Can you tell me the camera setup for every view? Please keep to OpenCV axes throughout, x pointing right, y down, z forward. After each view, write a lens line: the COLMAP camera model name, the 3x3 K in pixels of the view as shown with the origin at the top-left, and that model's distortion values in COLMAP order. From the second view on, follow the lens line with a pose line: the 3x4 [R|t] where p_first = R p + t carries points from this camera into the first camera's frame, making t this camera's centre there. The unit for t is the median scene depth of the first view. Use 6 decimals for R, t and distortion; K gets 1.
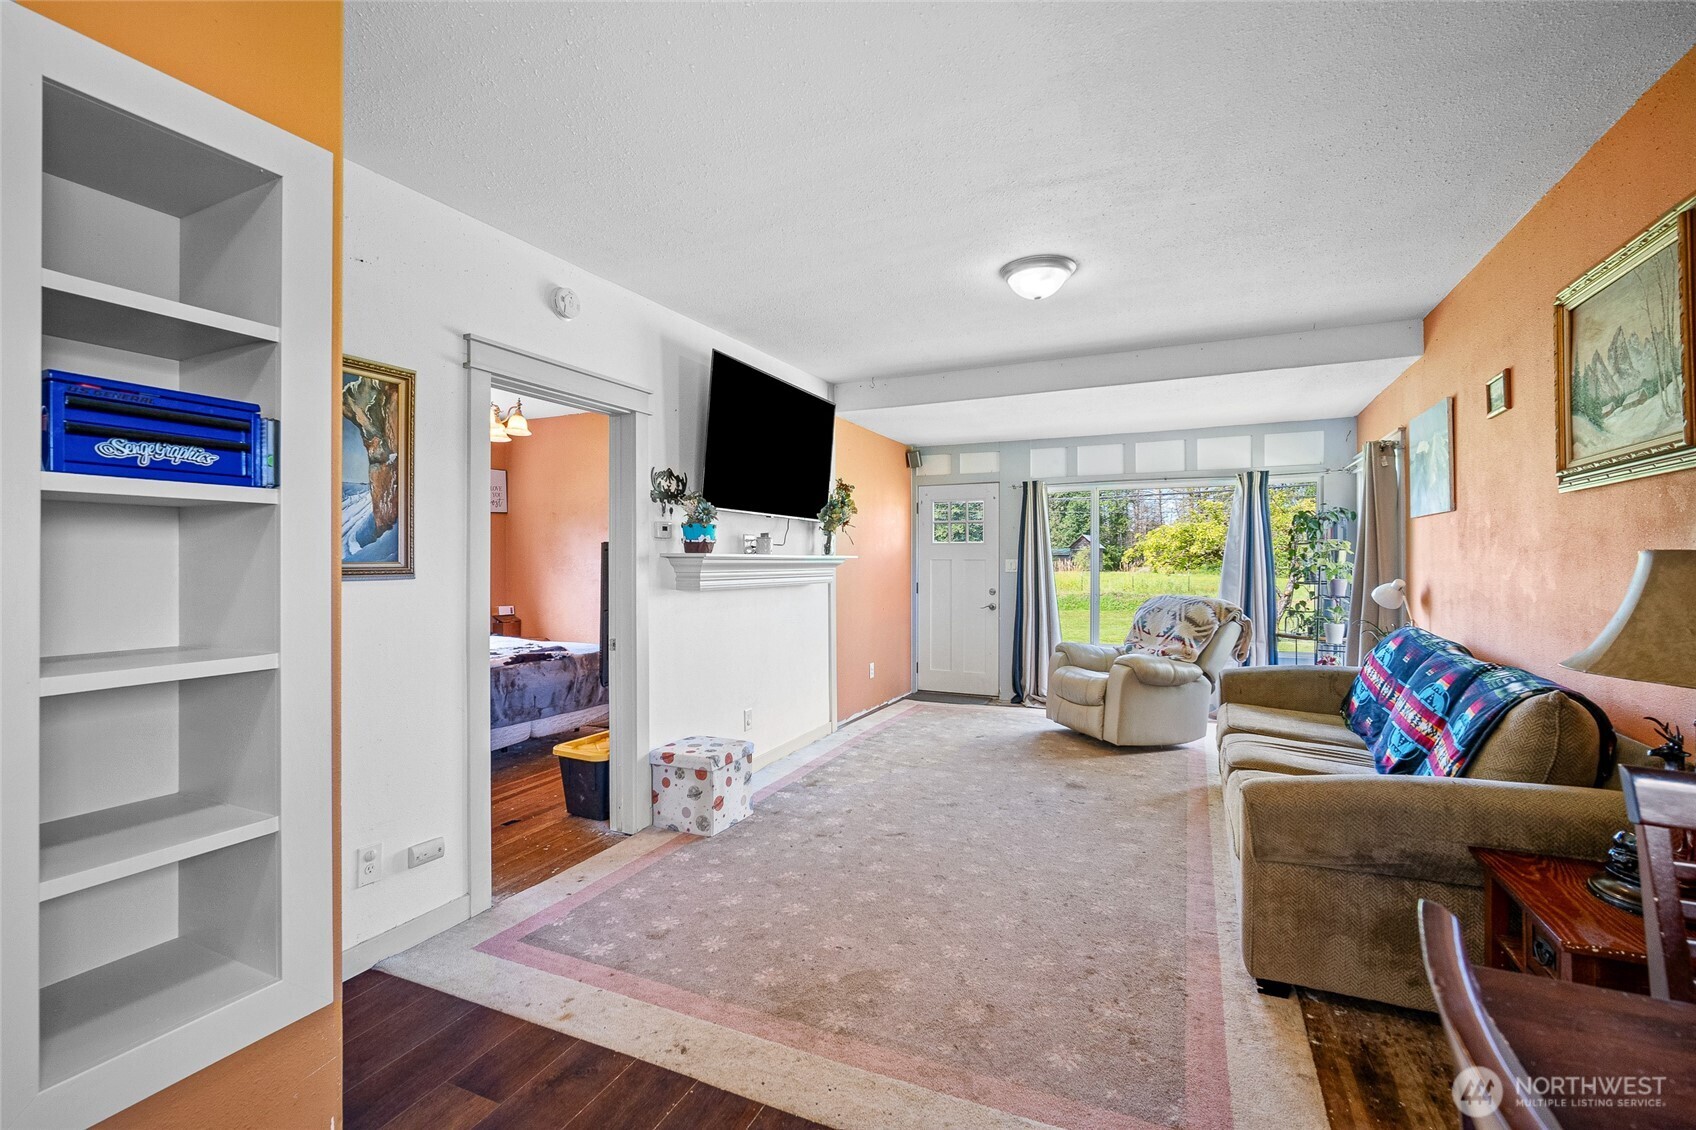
lens RADIAL K [[739.6, 0, 847.5], [0, 739.6, 557.5], [0, 0, 1]] dist [-0.003996, 0.000529]
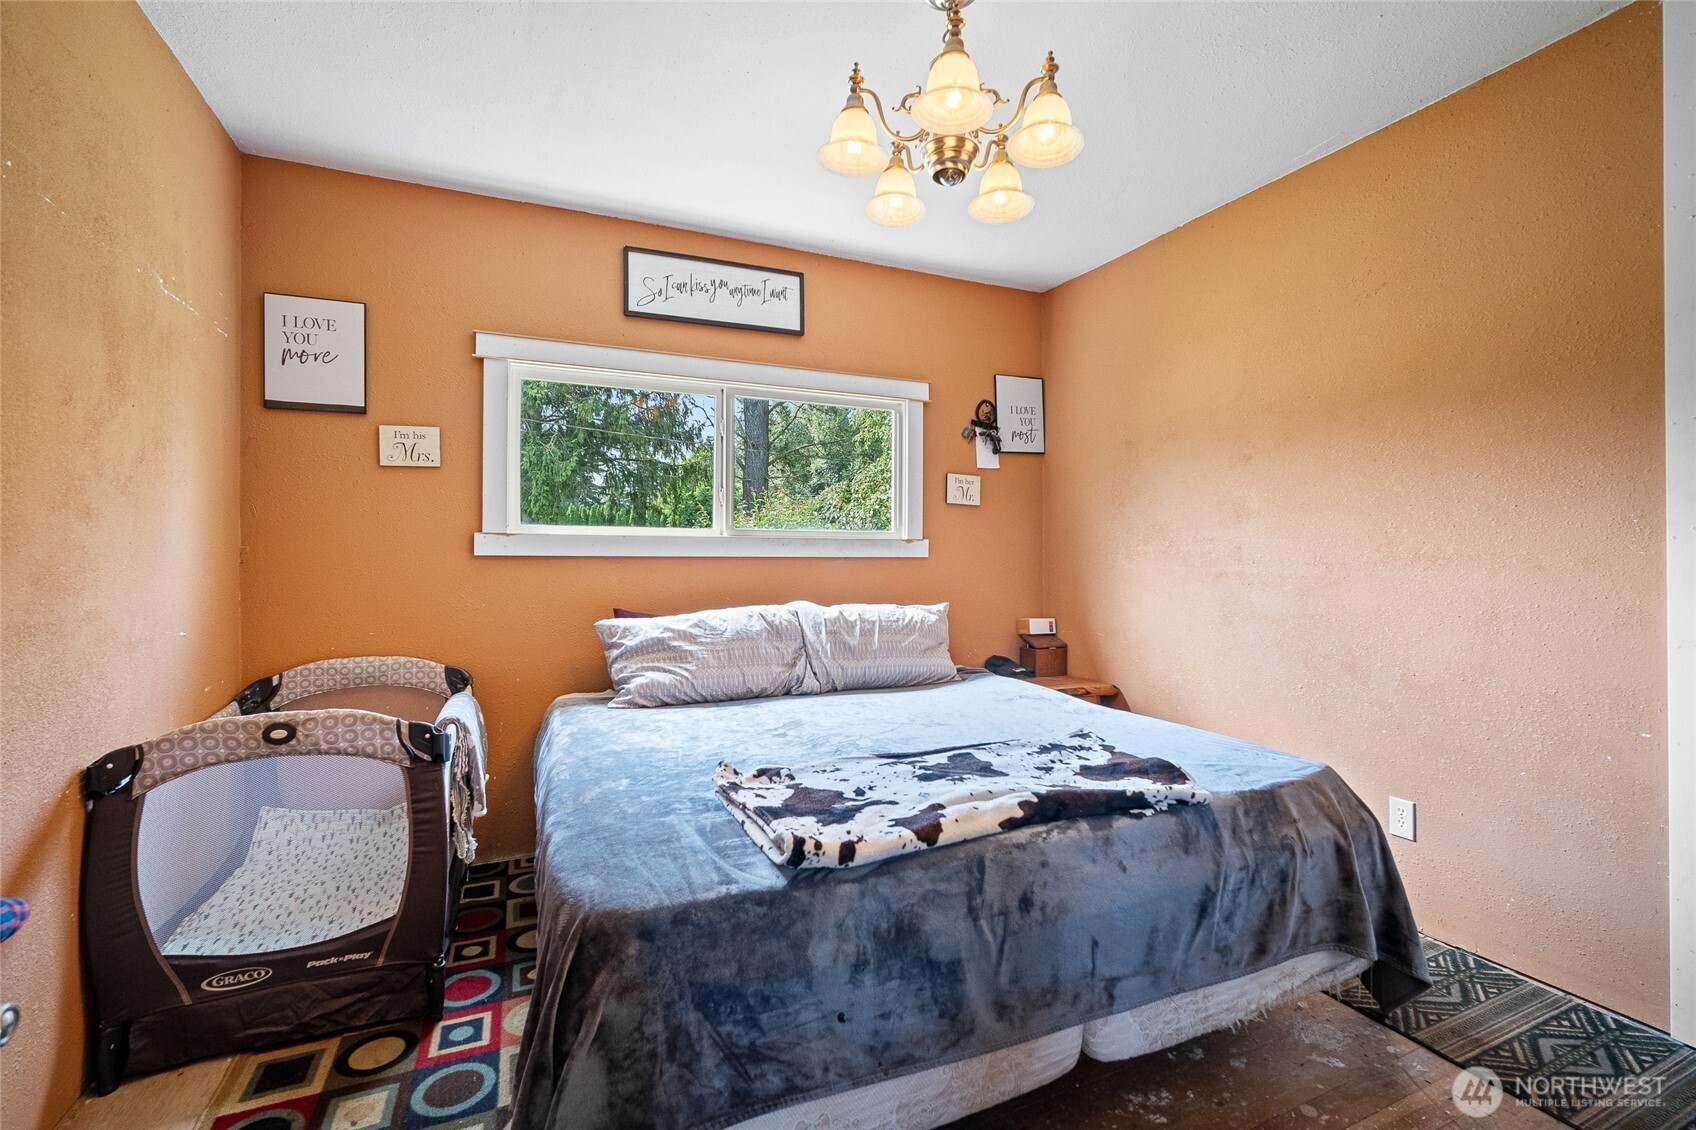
lens RADIAL K [[739.6, 0, 850.1], [0, 739.6, 558.8], [0, 0, 1]] dist [-0.003996, 0.000529]
pose [[0.755602, 0.005041, -0.655011, -0.340209], [-0.002244, 0.999984, 0.005106, 0.030856], [0.655027, -0.002388, 0.755602, 0.796951]]
